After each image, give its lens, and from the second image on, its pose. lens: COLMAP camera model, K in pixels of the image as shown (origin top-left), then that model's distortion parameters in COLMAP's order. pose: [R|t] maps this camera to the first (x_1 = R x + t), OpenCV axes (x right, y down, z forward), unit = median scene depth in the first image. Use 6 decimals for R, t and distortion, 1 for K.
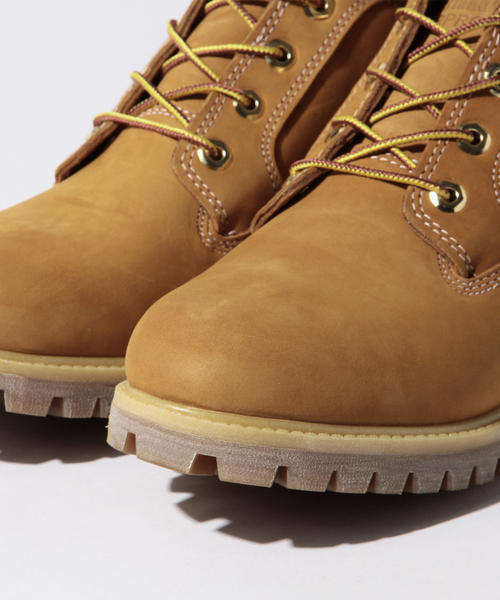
lens RADIAL K [[1296.1, 0, 301.3], [0, 1296.1, 300.1], [0, 0, 1]] dist [0.128325, 0.103376]
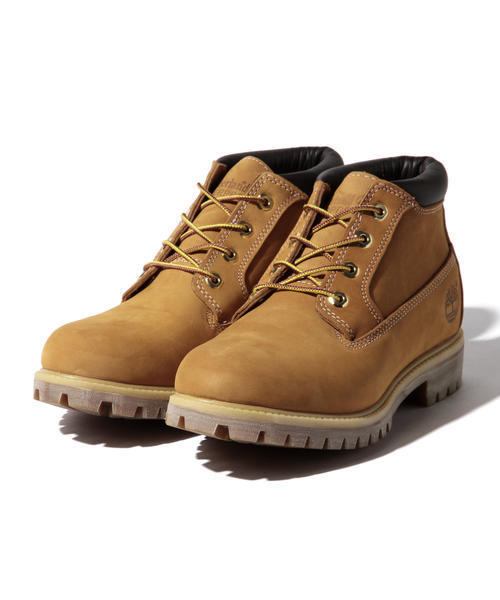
lens RADIAL K [[1296.1, 0, 301.3], [0, 1296.1, 300.1], [0, 0, 1]] dist [0.128325, 0.103376]
pose [[0.995053, -0.028000, 0.095317, -0.119865], [0.042252, 0.987638, -0.150953, 0.201608], [-0.089912, 0.154233, 0.983935, -0.840304]]
